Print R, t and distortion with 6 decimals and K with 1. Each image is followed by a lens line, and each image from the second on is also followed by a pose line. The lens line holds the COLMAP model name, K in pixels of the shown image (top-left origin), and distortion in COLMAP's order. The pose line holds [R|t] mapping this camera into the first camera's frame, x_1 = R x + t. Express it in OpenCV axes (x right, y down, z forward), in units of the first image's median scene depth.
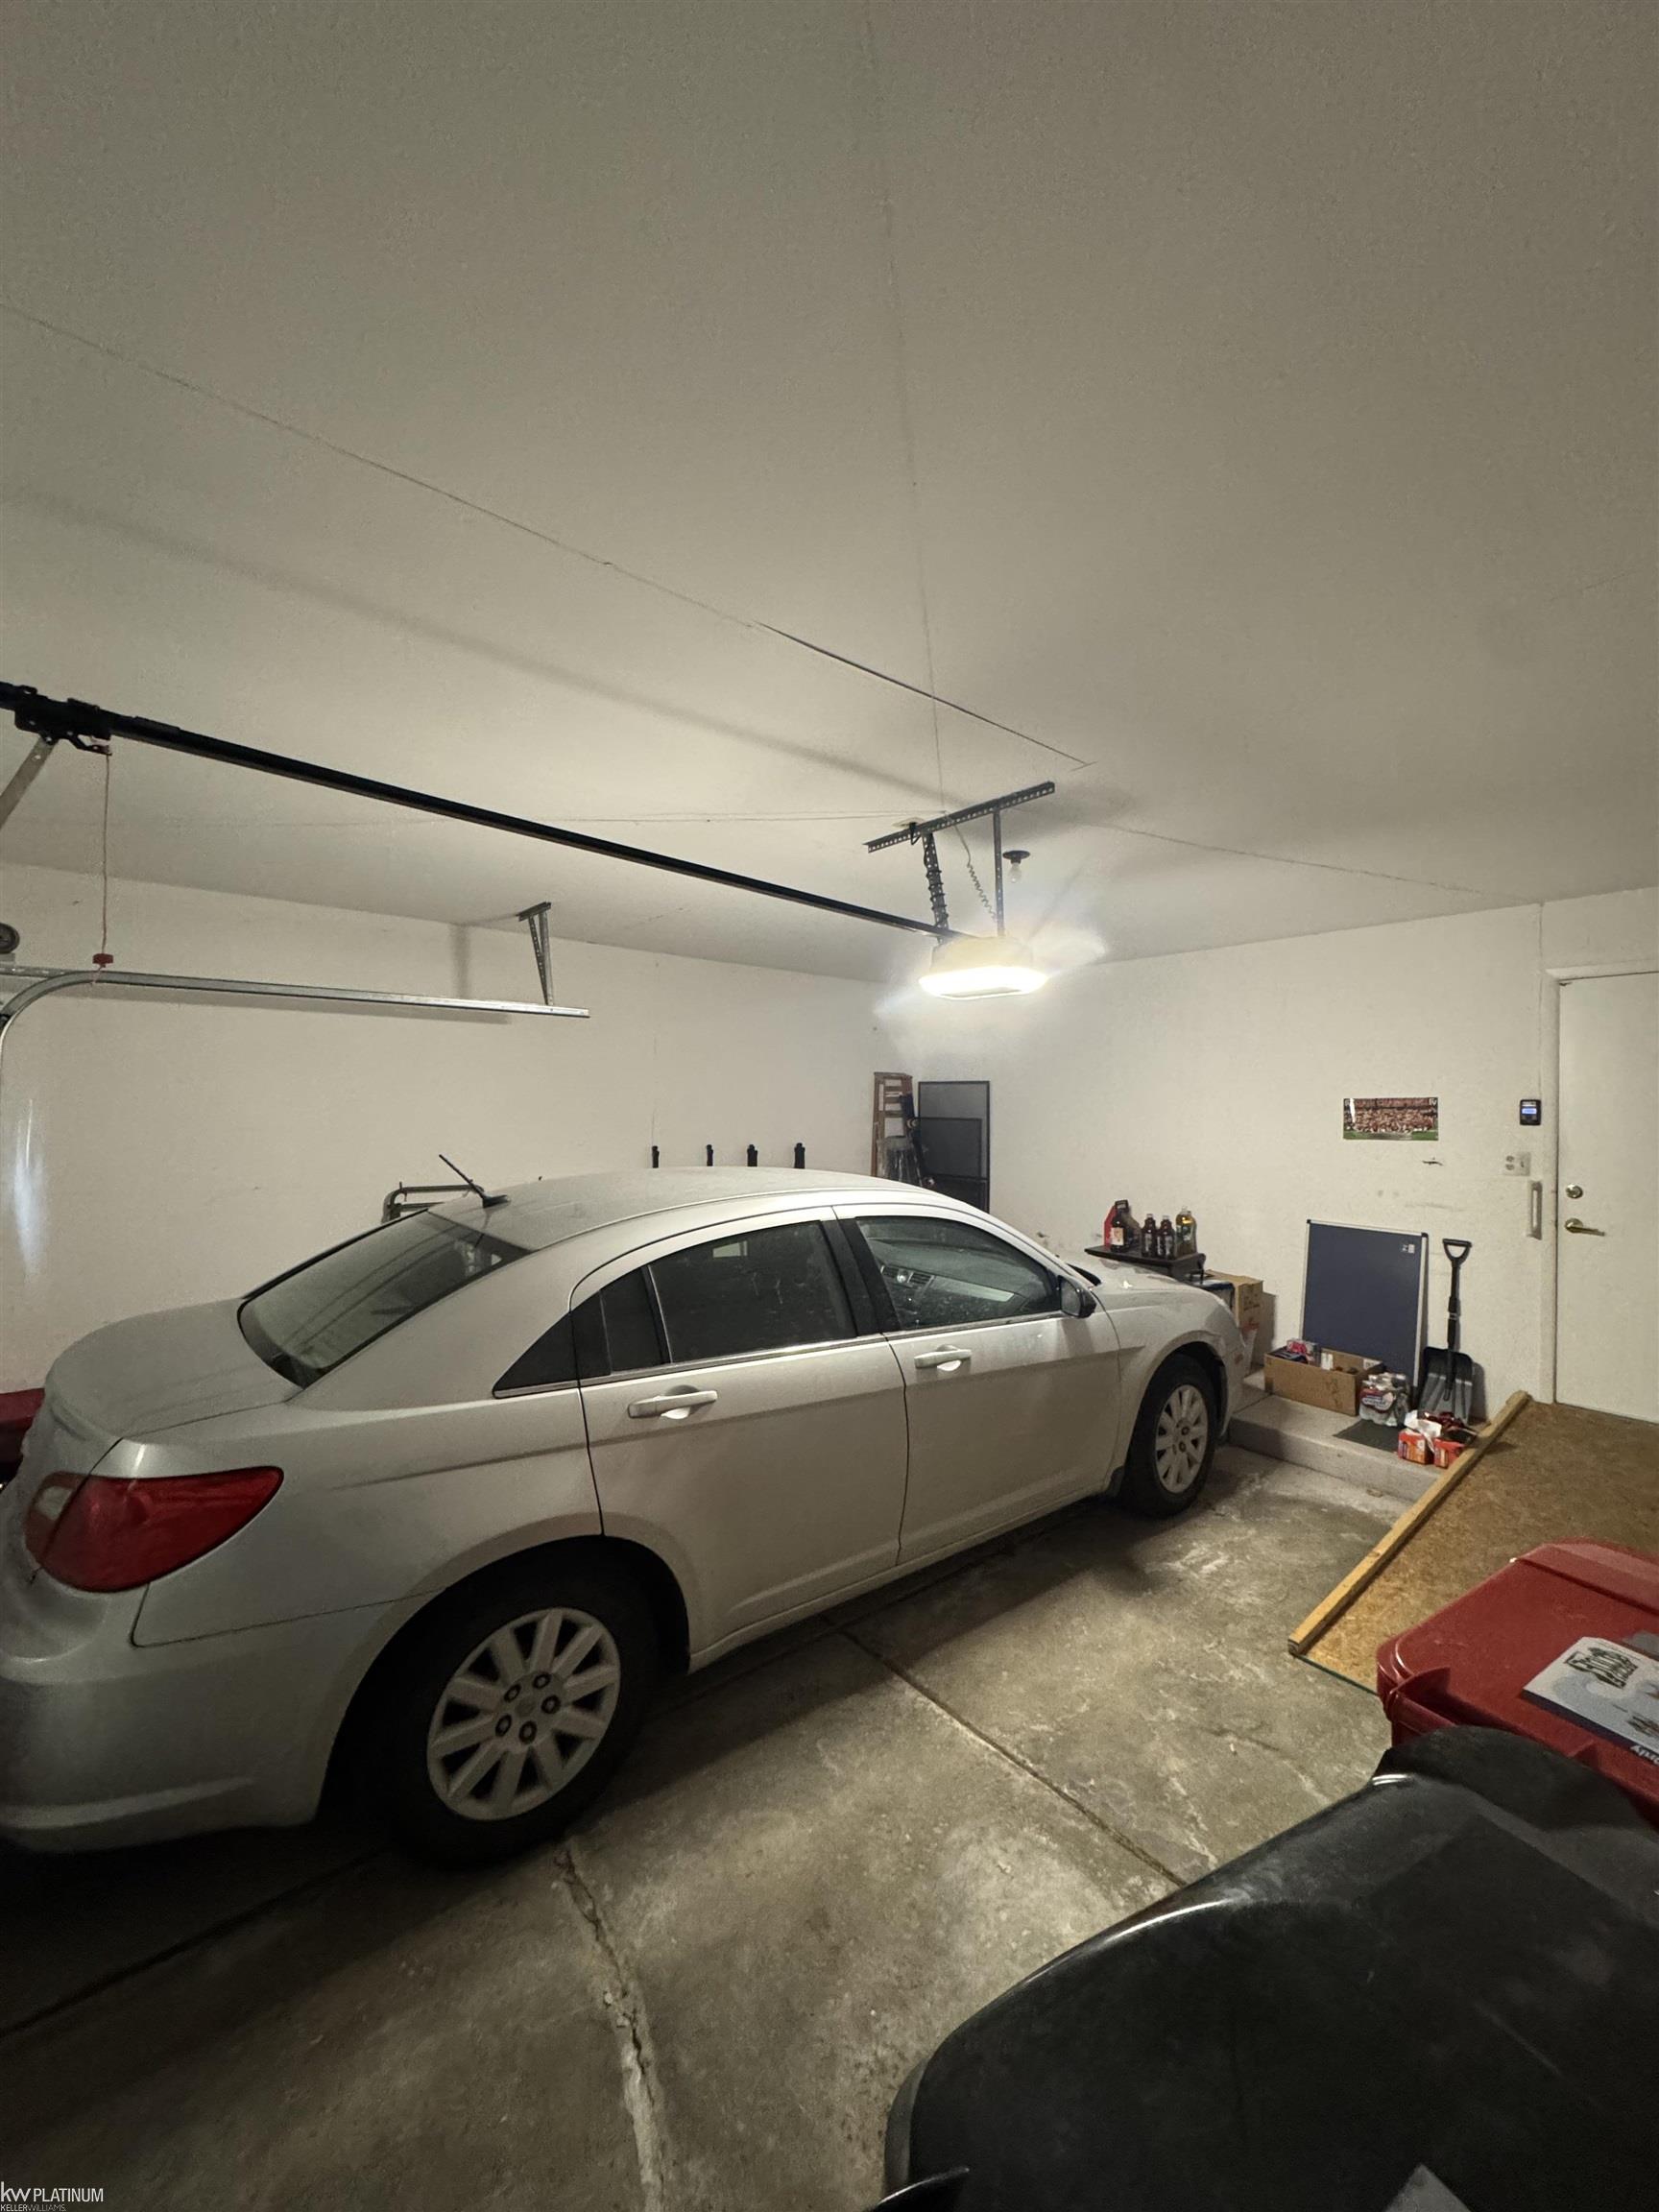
lens RADIAL K [[881.2, 0, 826.4], [0, 881.2, 1104.6], [0, 0, 1]] dist [-0.006848, 0.001240]
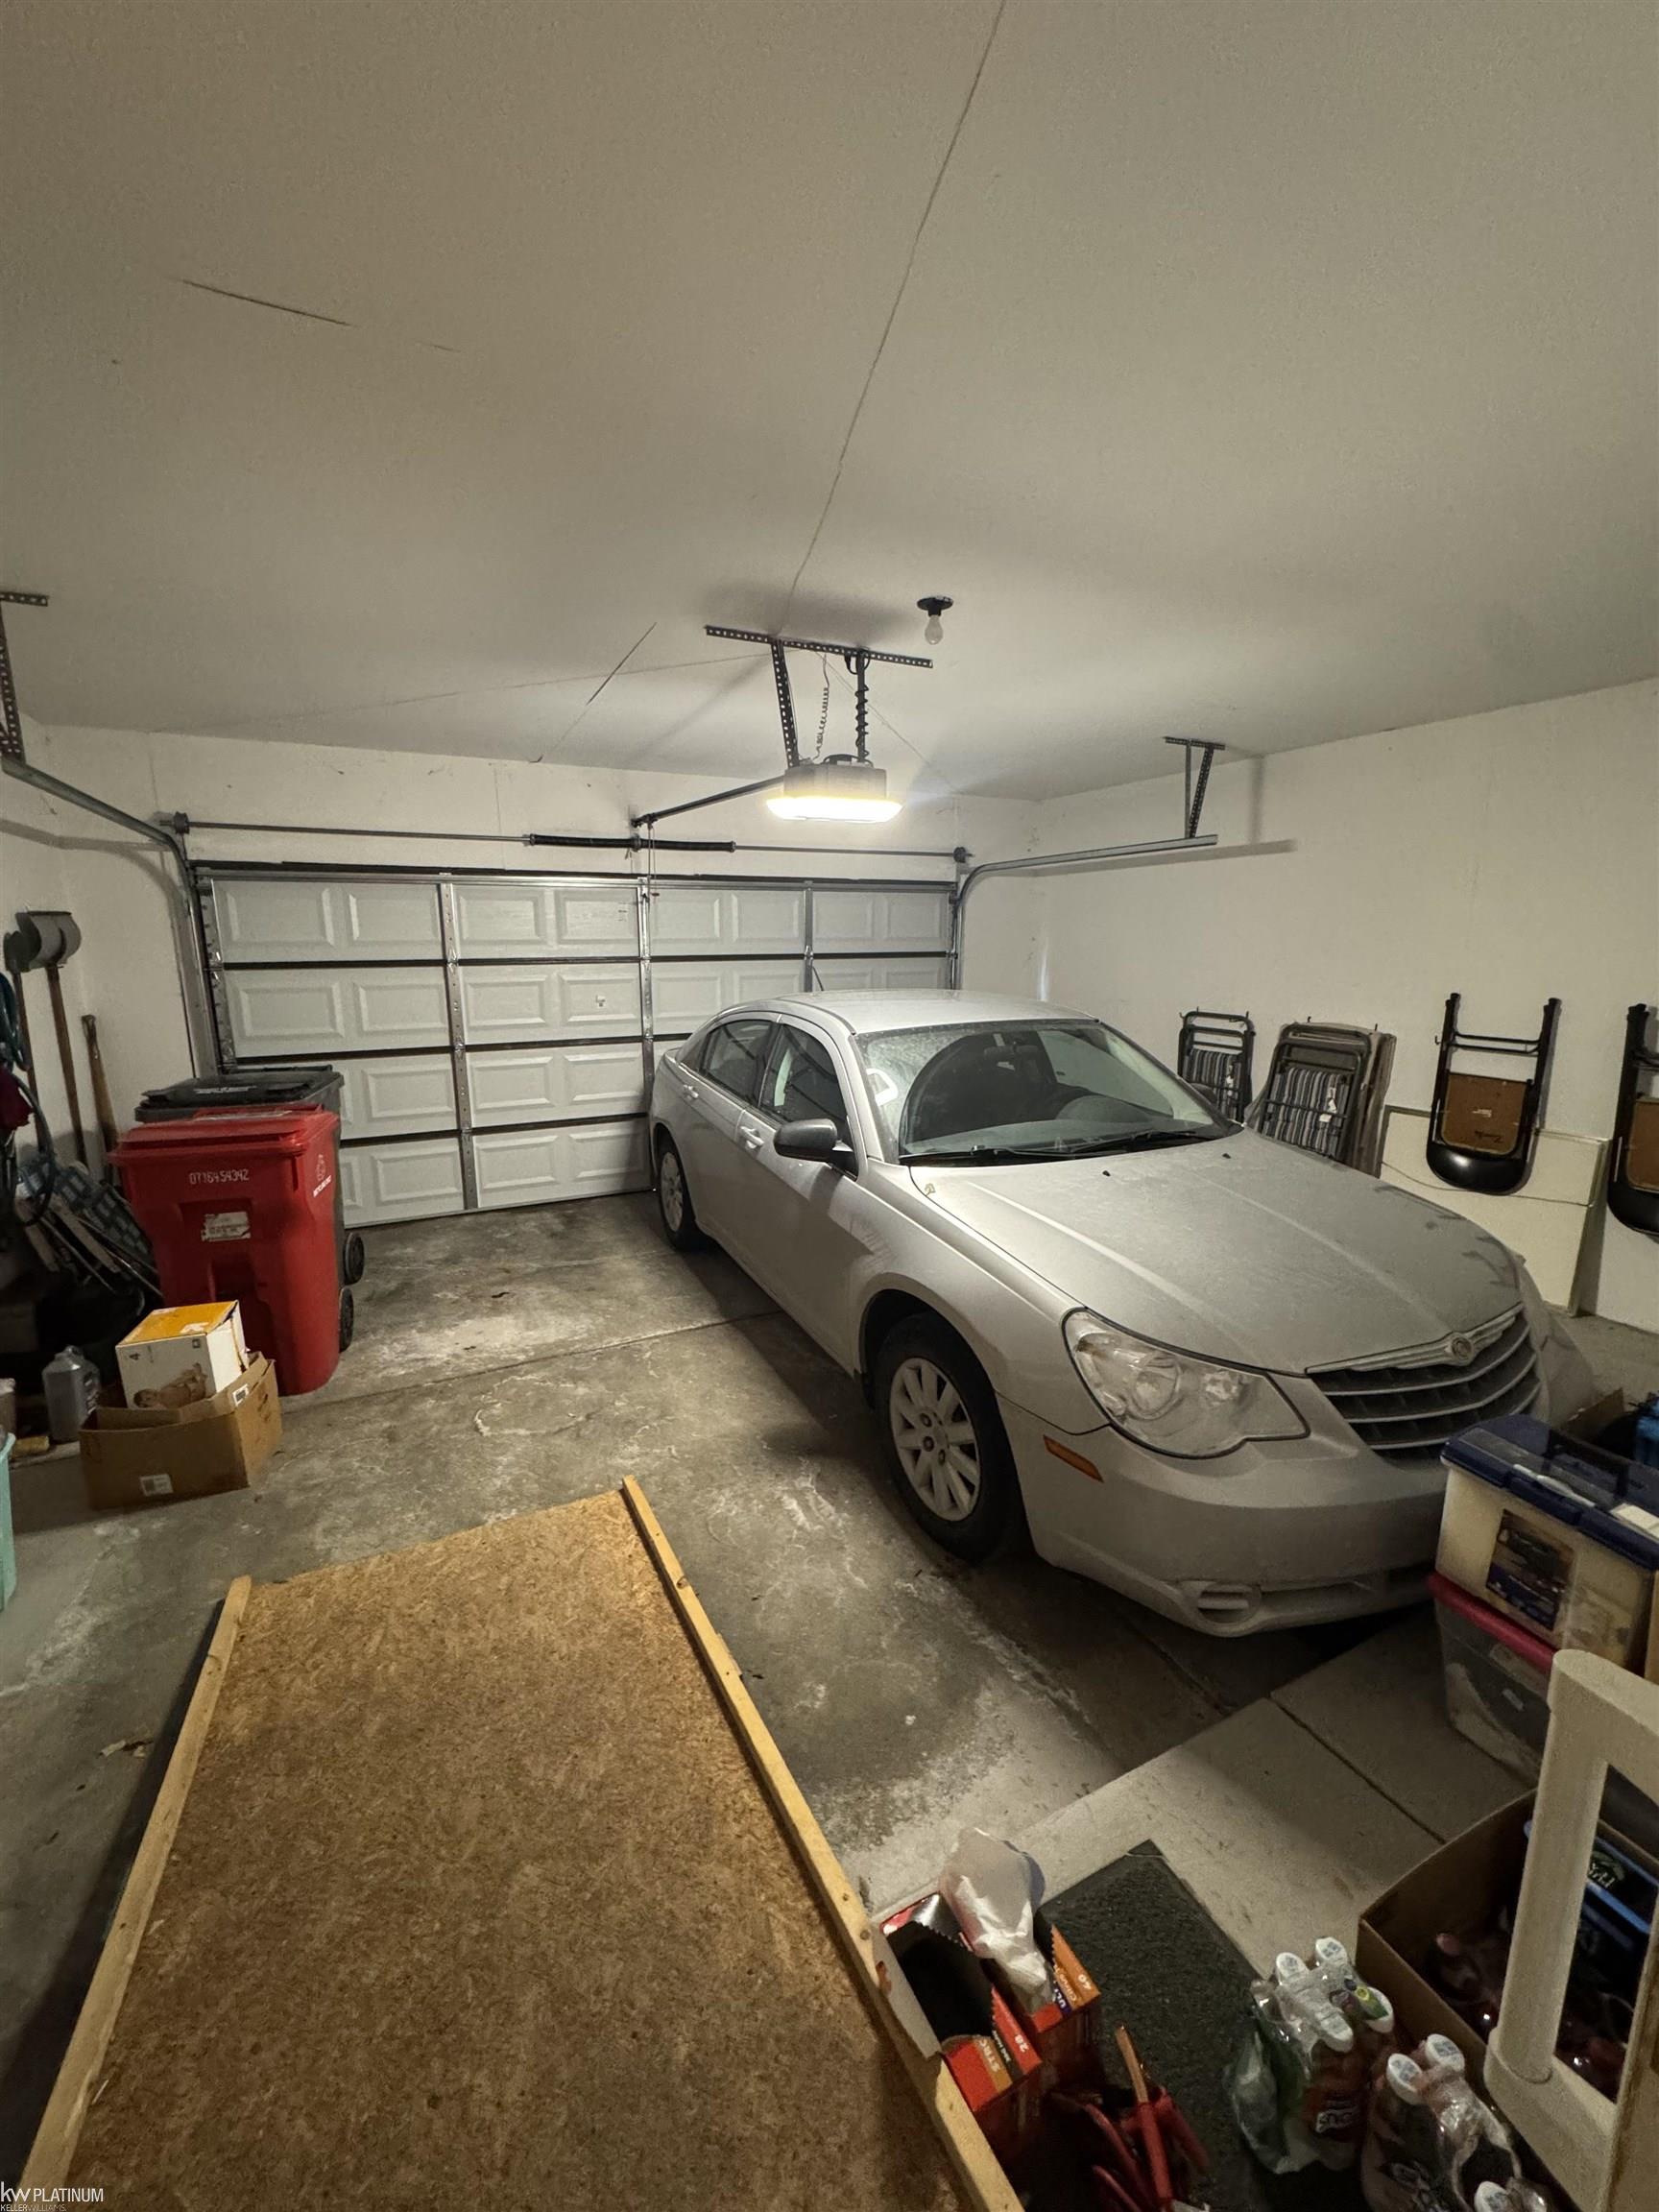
lens RADIAL K [[881.2, 0, 827.5], [0, 881.2, 1102.0], [0, 0, 1]] dist [-0.006848, 0.001240]
pose [[-0.213960, 0.173317, -0.961344, 1.388884], [-0.002522, 0.984033, 0.177969, 0.013880], [0.976839, 0.040503, -0.210107, 1.432949]]
